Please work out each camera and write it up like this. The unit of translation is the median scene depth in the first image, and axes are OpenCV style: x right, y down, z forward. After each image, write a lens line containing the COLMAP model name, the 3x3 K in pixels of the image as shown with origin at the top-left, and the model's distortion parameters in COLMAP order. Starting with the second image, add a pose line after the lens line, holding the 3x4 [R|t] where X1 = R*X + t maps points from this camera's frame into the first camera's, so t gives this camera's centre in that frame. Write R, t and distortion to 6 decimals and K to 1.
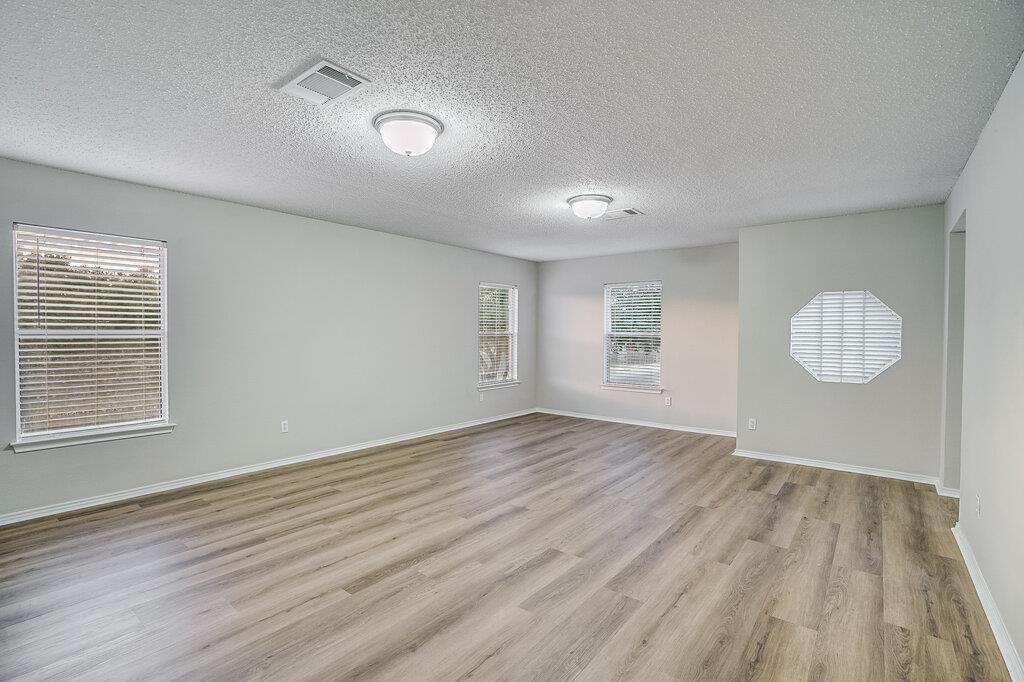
lens RADIAL K [[486.2, 0, 511.8], [0, 486.2, 338.3], [0, 0, 1]] dist [-0.025630, 0.002049]
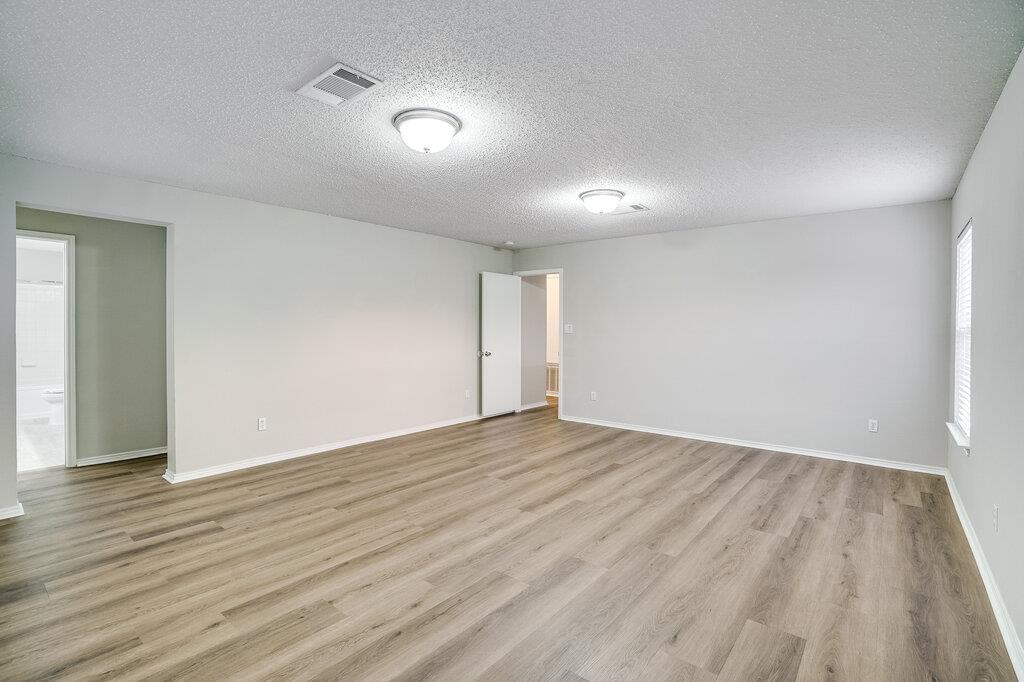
lens RADIAL K [[486.2, 0, 511.1], [0, 486.2, 336.4], [0, 0, 1]] dist [-0.025630, 0.002049]
pose [[-0.999836, -0.012634, 0.012999, 0.039249], [-0.012250, 0.999499, 0.029176, -0.017607], [-0.013361, 0.029012, -0.999490, 1.862071]]
